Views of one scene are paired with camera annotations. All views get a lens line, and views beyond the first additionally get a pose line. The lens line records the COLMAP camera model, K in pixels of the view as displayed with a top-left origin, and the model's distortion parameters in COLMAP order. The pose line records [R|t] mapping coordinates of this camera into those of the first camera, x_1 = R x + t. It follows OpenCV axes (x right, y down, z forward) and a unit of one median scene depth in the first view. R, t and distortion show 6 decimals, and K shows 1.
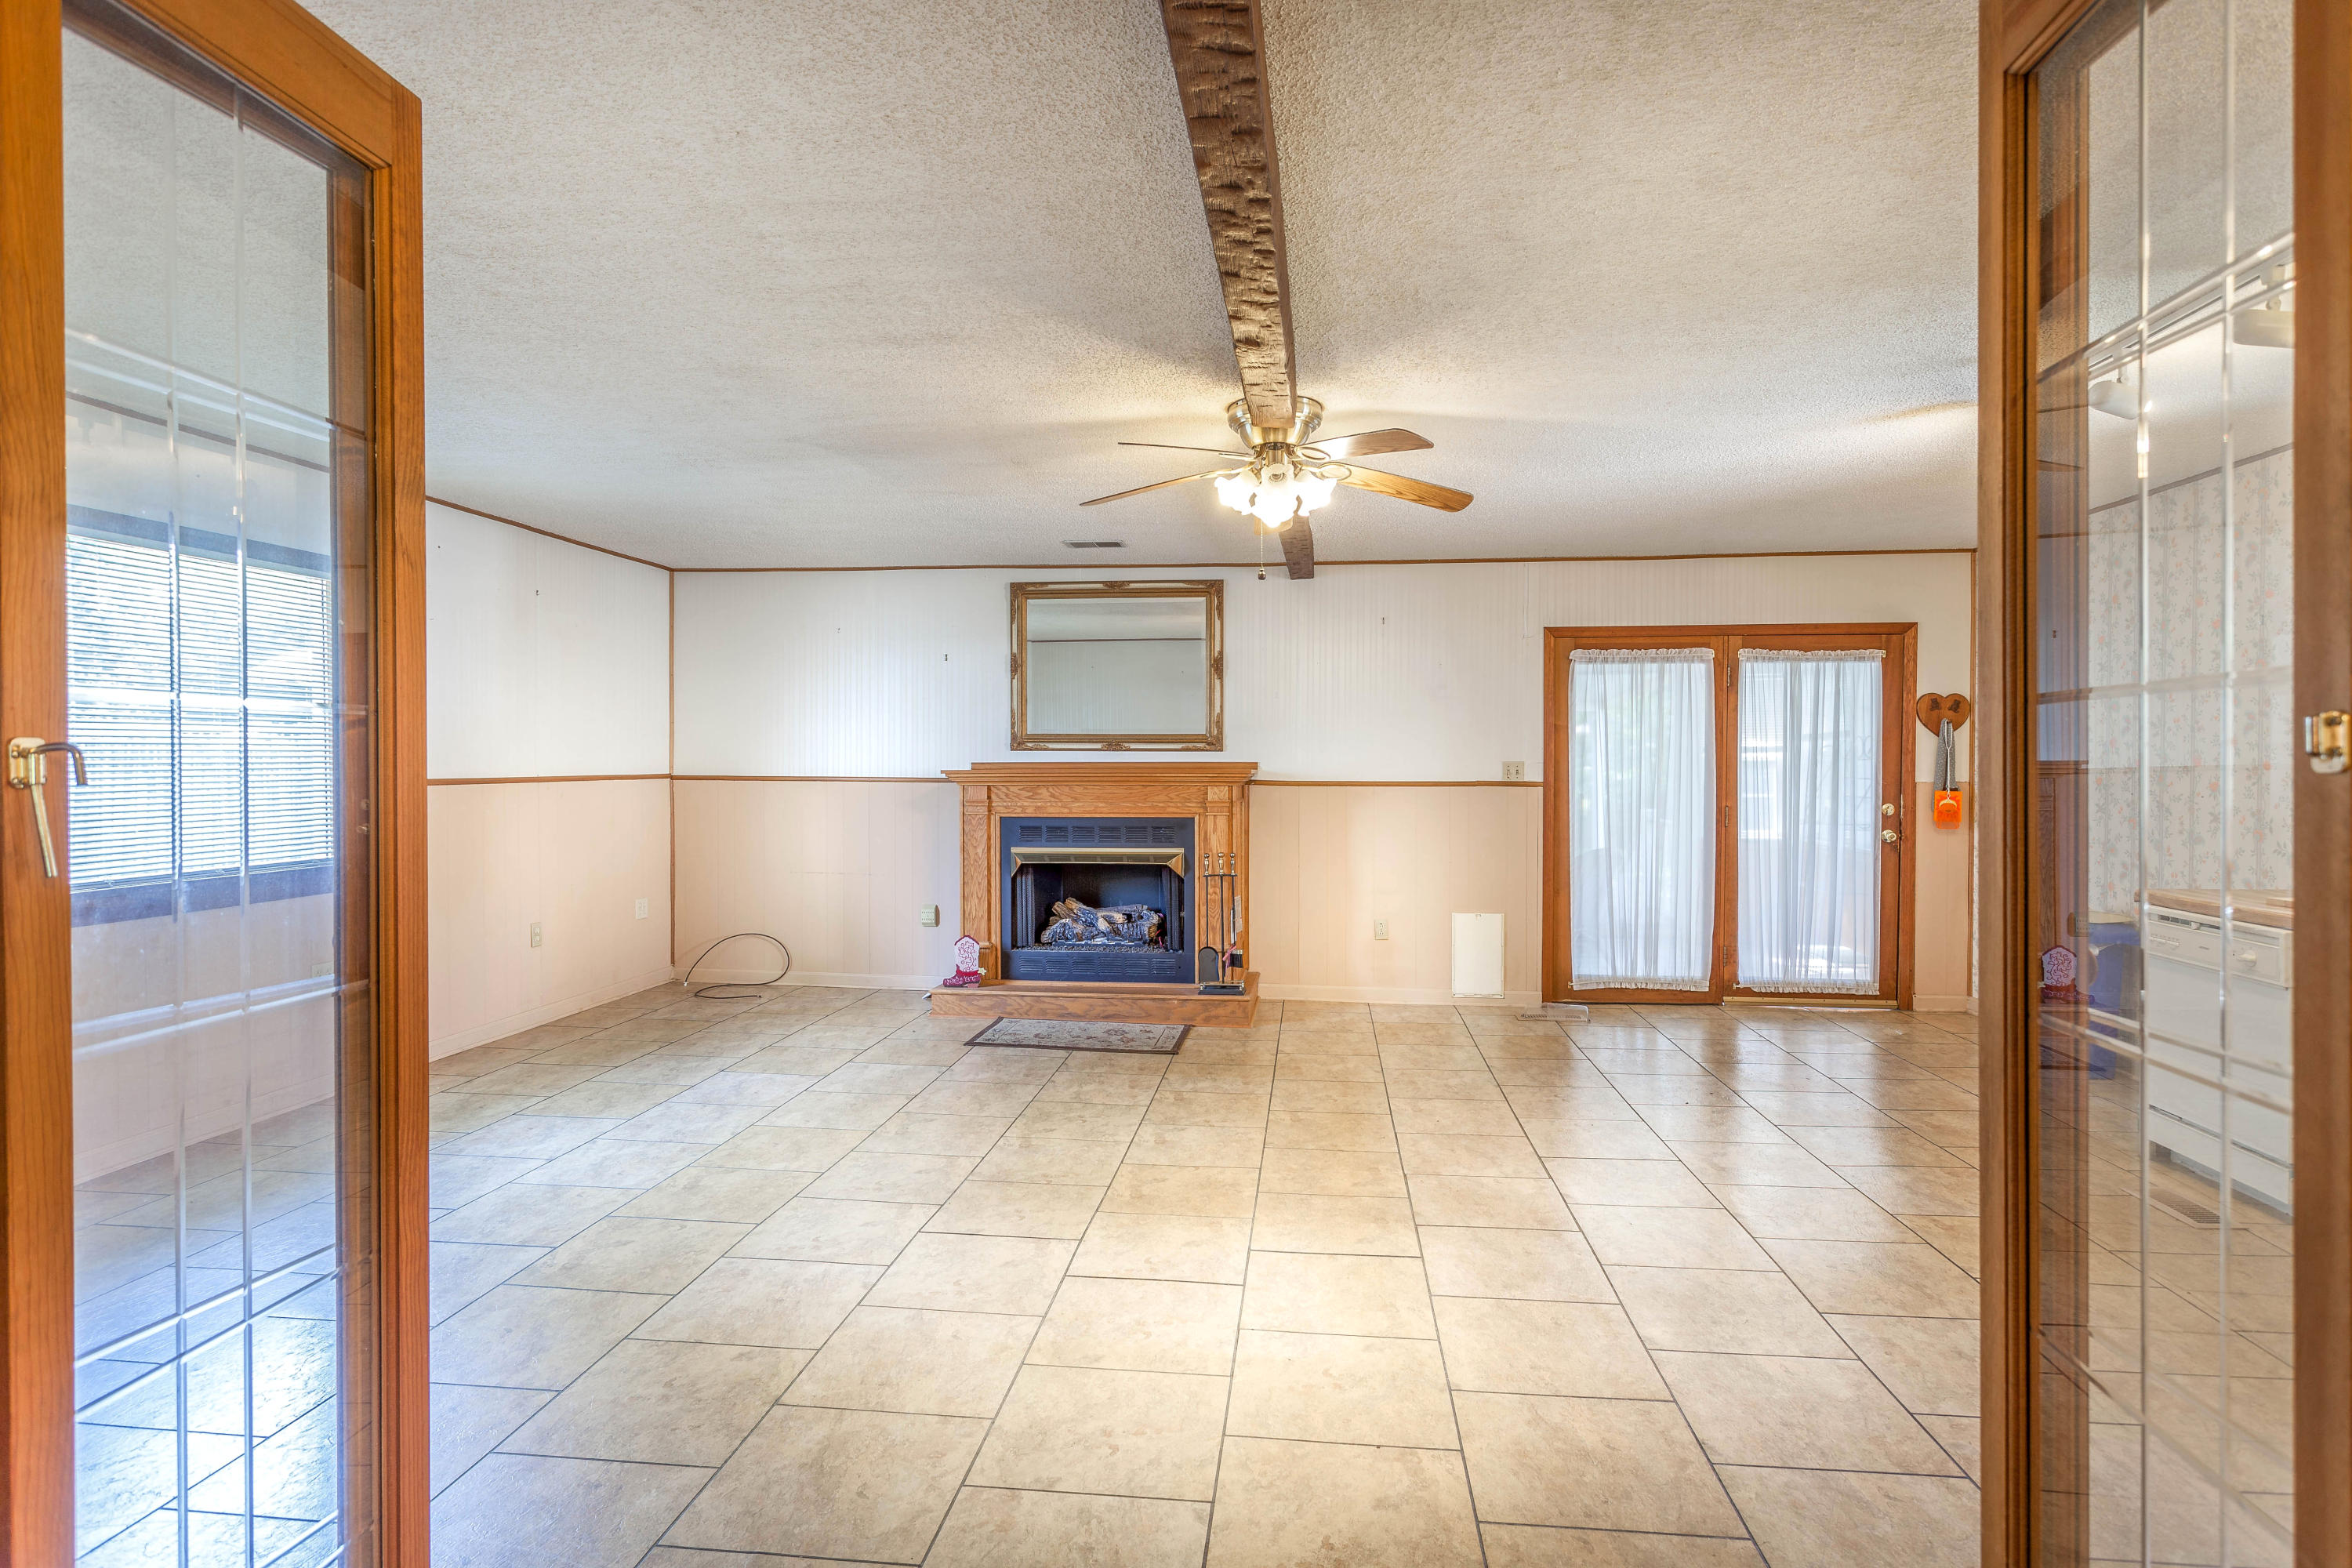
lens RADIAL K [[1239.4, 0, 1166.5], [0, 1239.4, 780.5], [0, 0, 1]] dist [-0.004323, 0.001897]
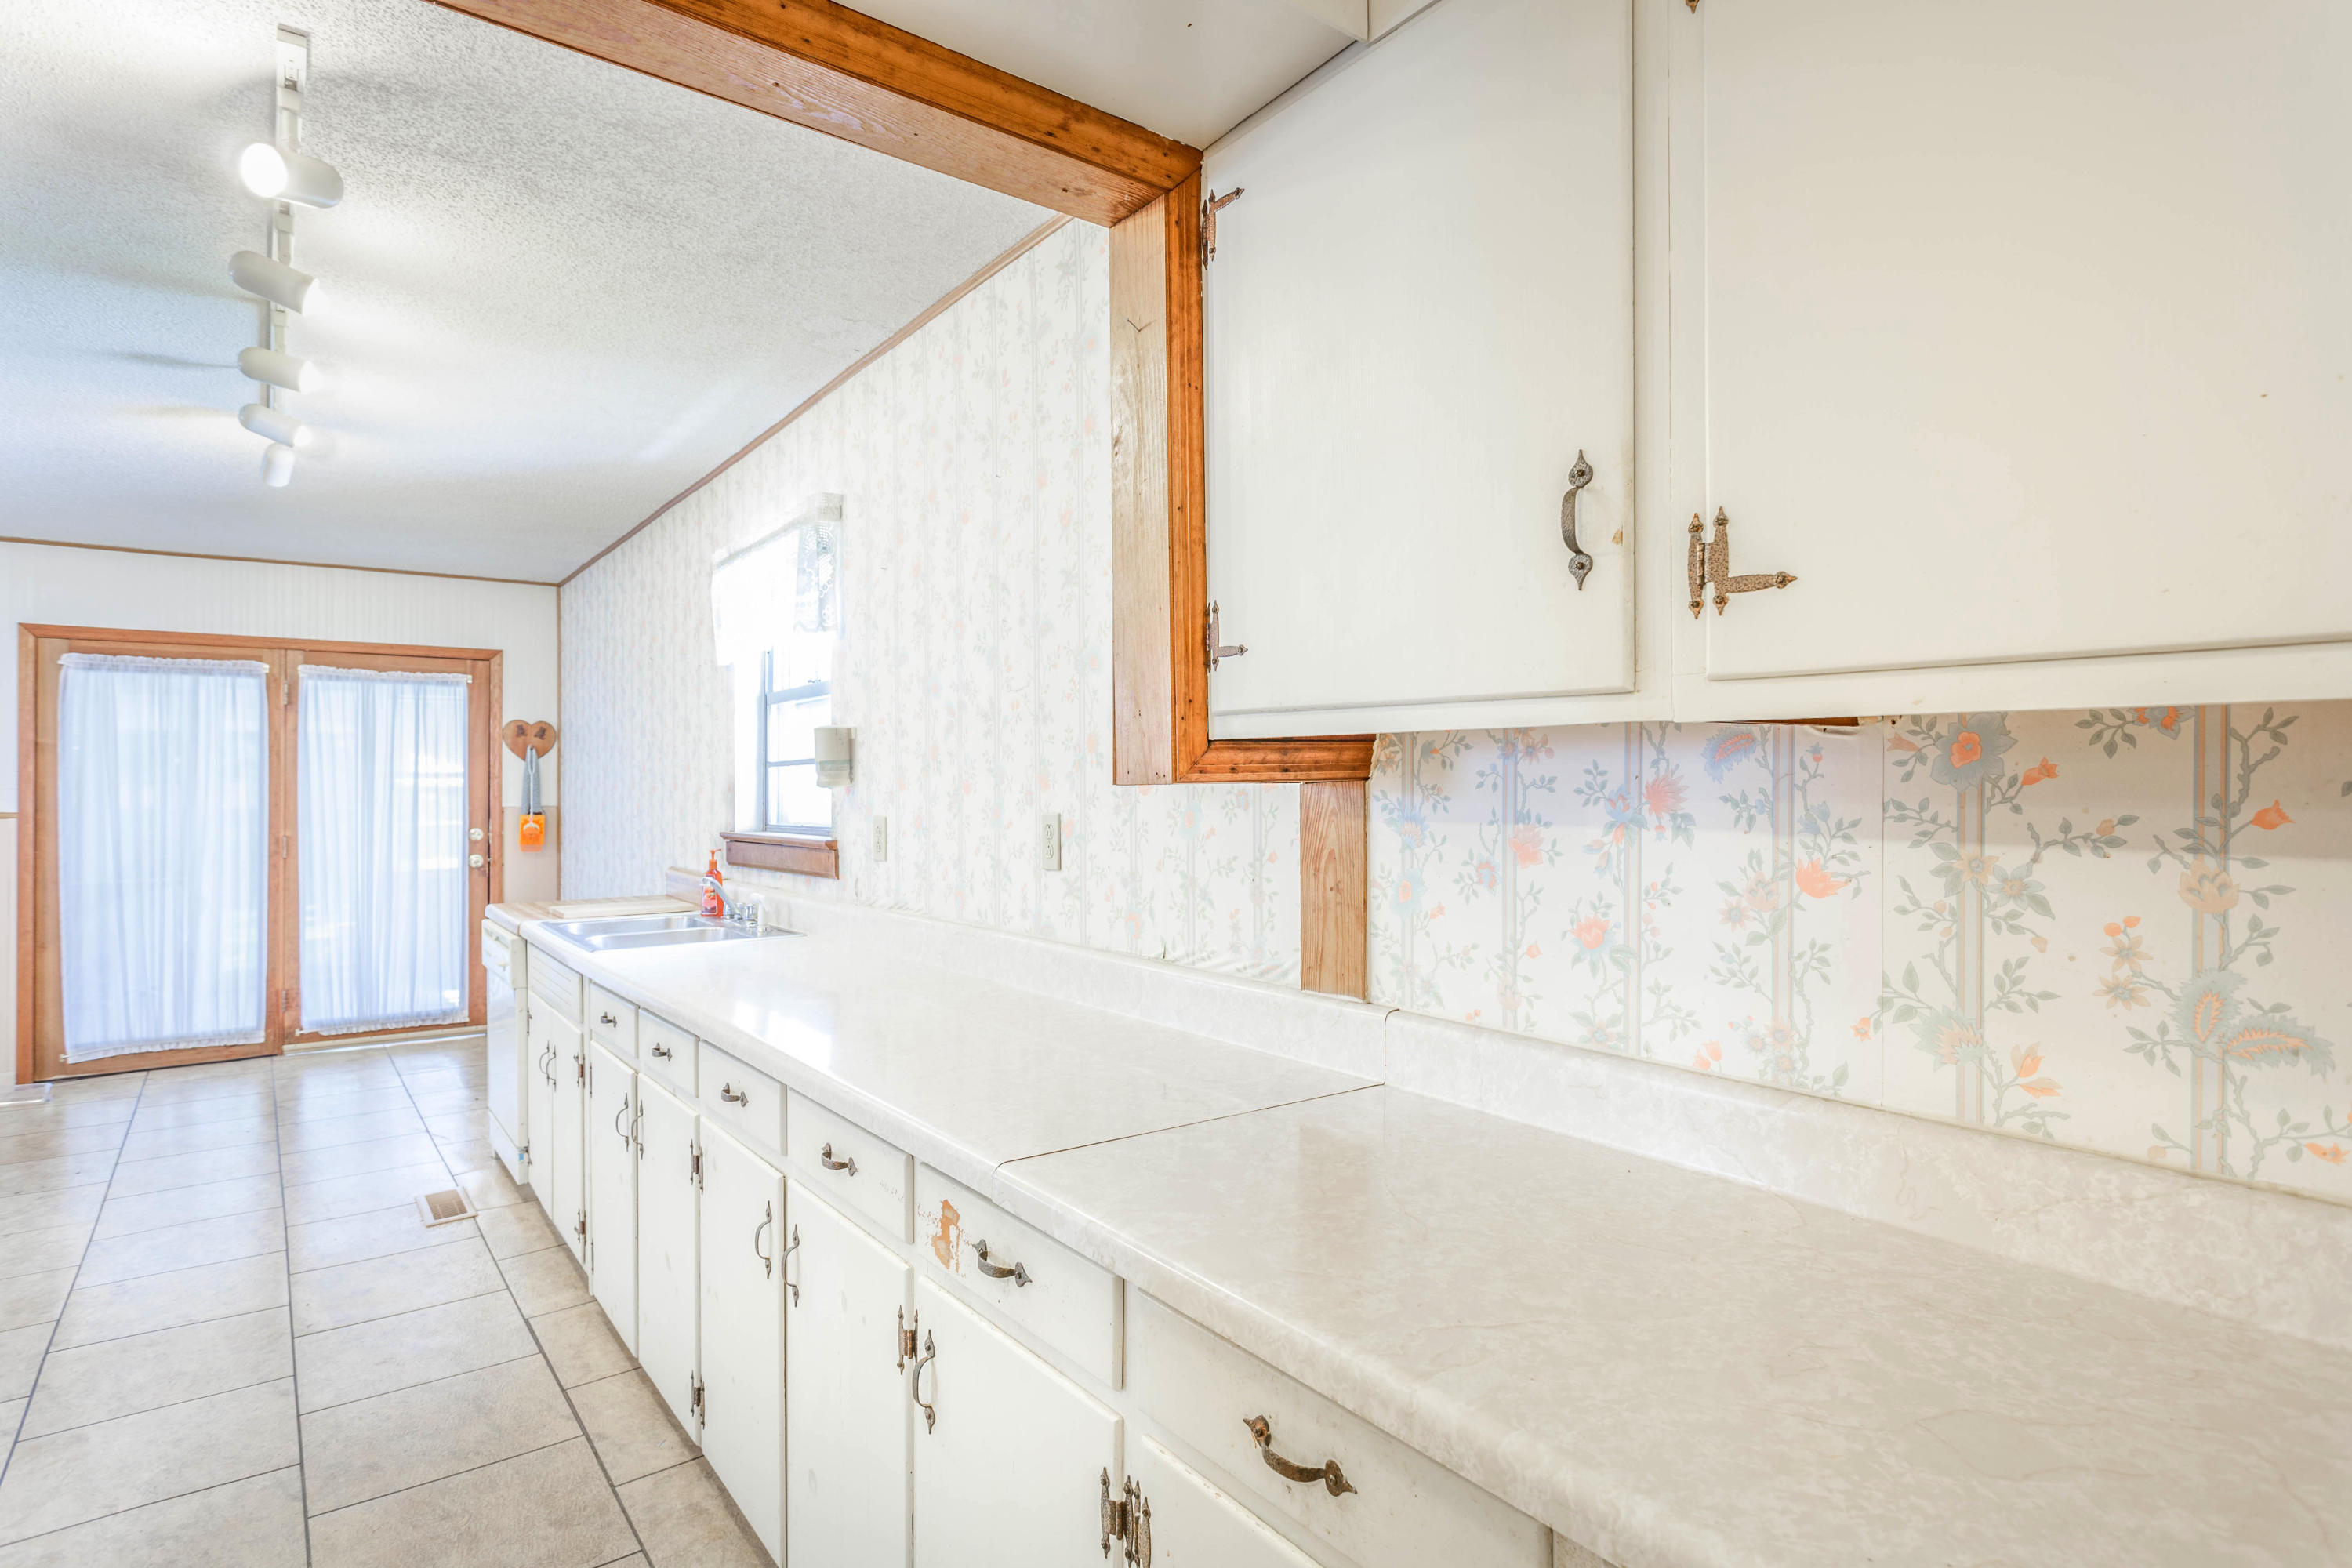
lens RADIAL K [[1239.4, 0, 1175.1], [0, 1239.4, 781.5], [0, 0, 1]] dist [-0.004323, 0.001897]
pose [[0.725619, 0.001651, 0.688095, 0.302418], [0.013777, 0.999762, -0.016927, 0.005284], [-0.687959, 0.021762, 0.725423, -0.117466]]
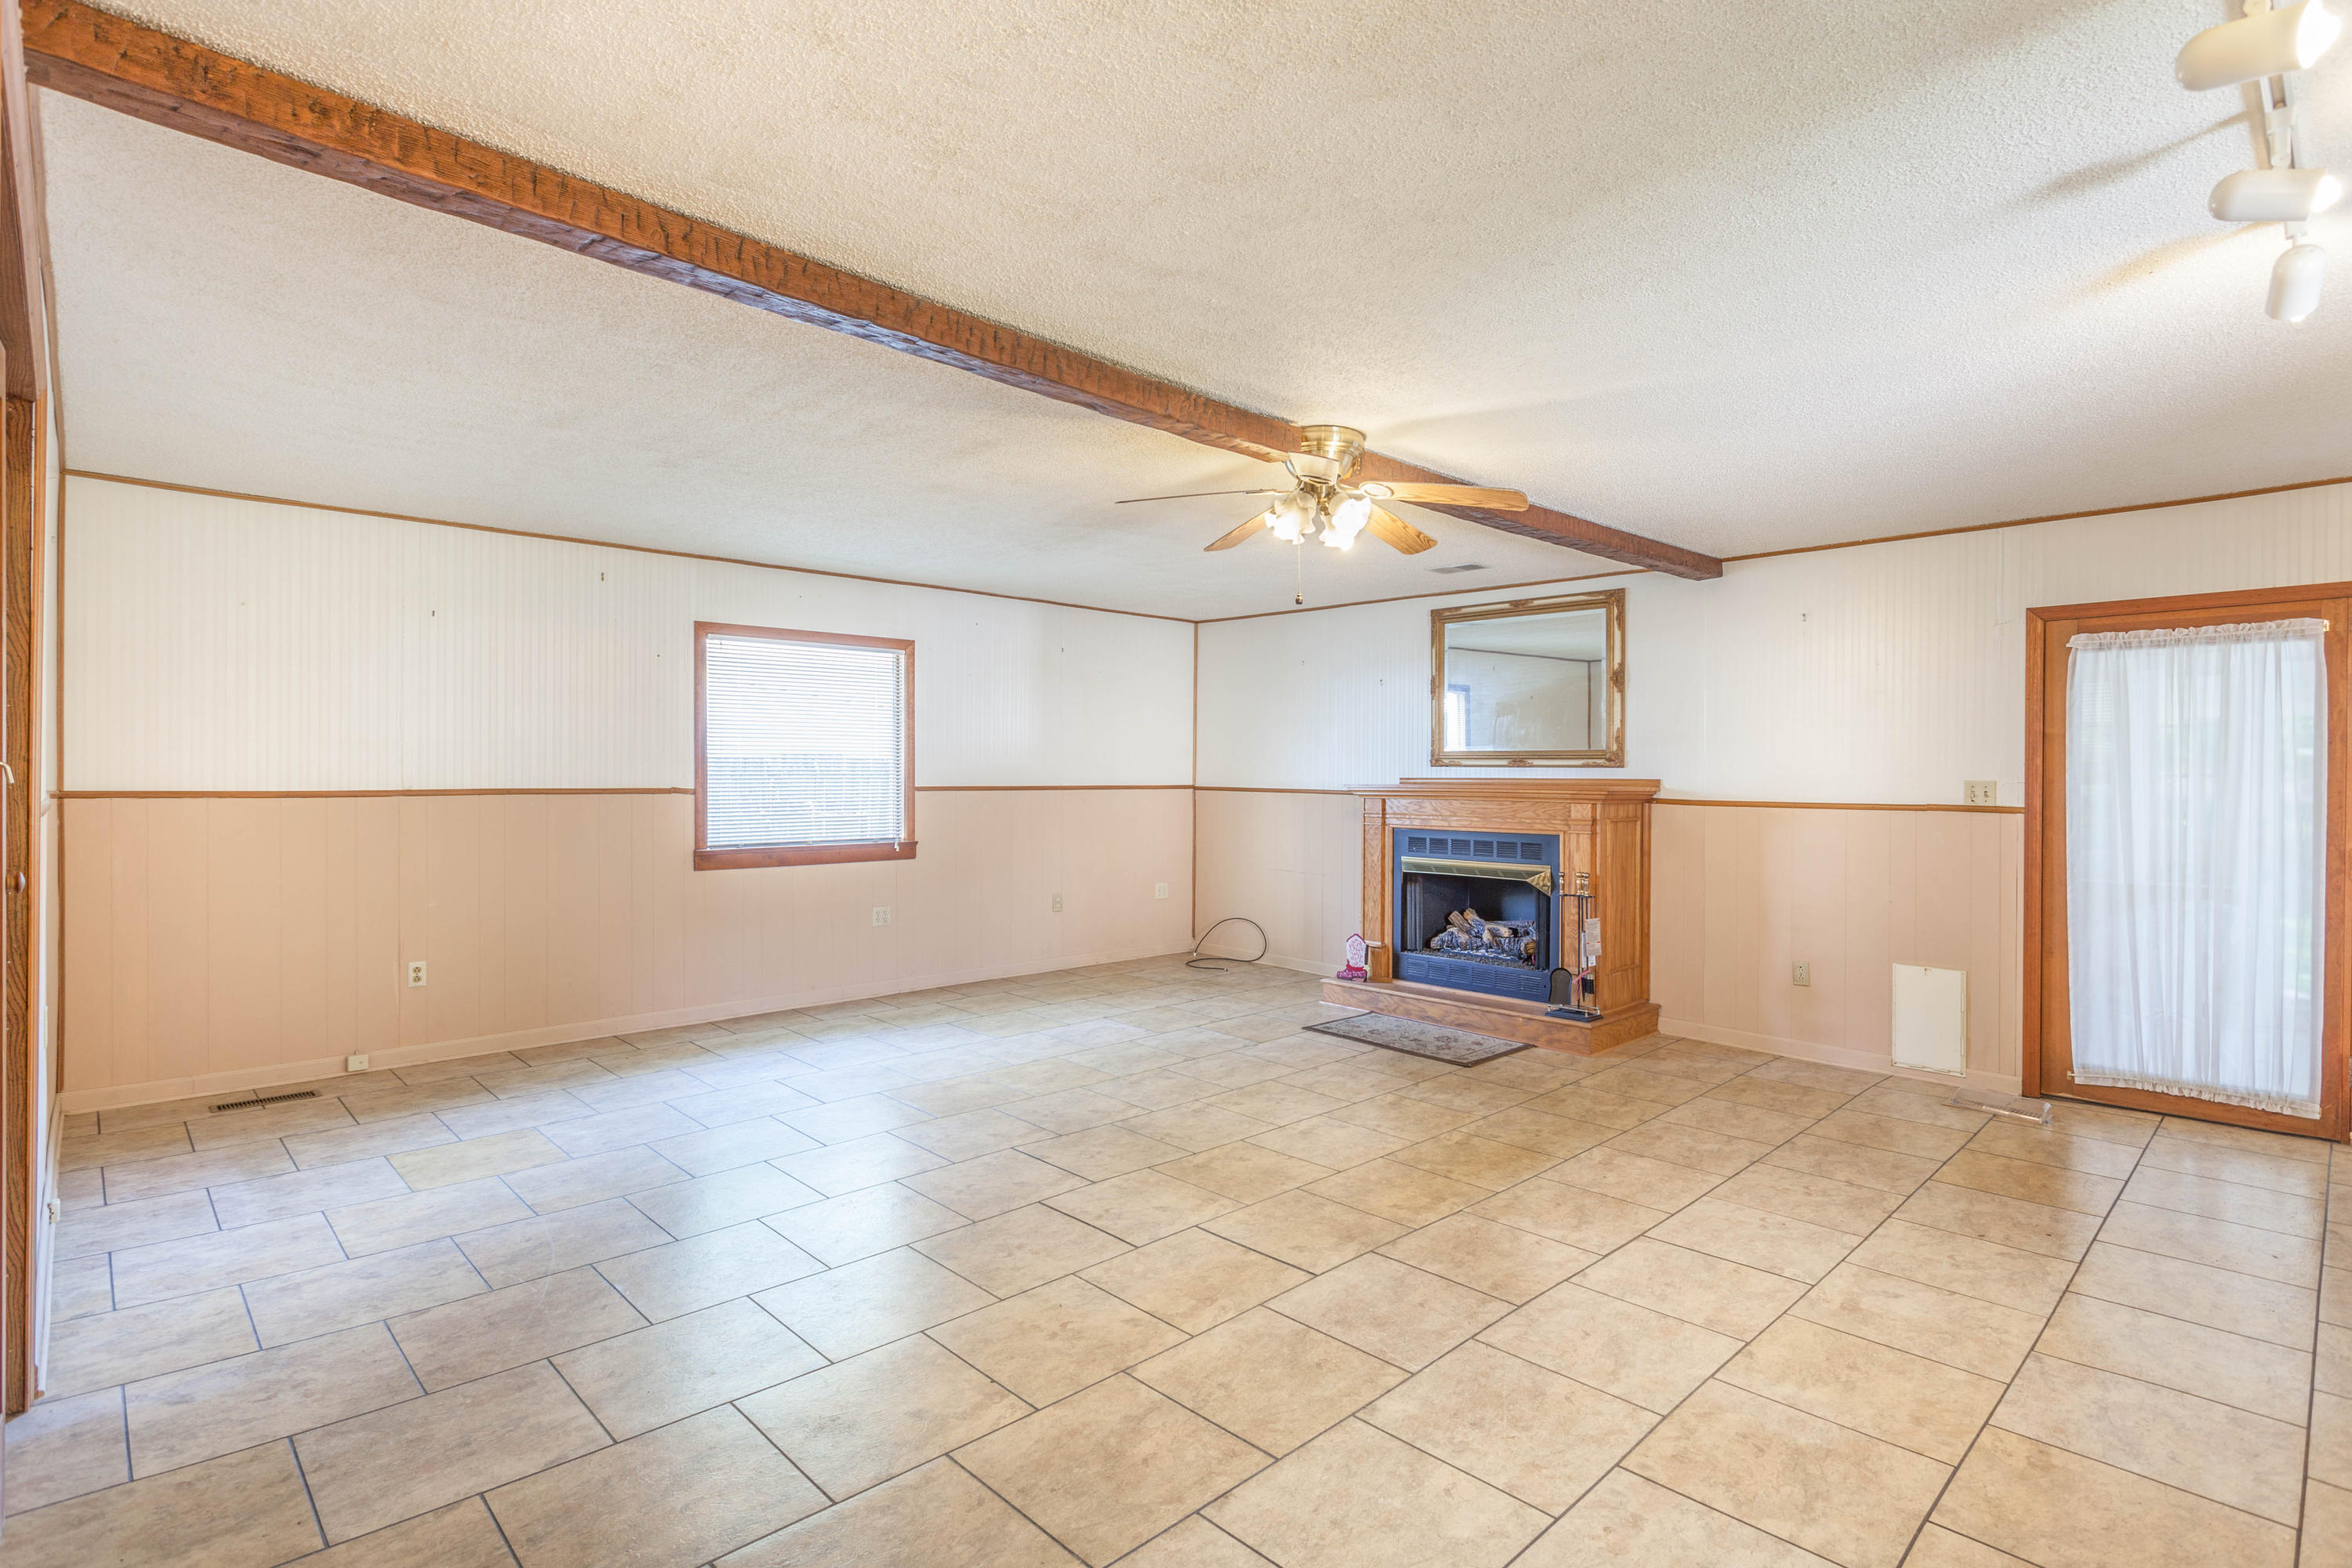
lens RADIAL K [[1140.3, 0, 1173.1], [0, 1140.3, 775.0], [0, 0, 1]] dist [-0.001530, 0.000374]
pose [[0.770034, 0.004743, -0.637985, 0.354661], [-0.016030, 0.999801, -0.011916, -0.001958], [0.637801, 0.019403, 0.769956, 0.108881]]
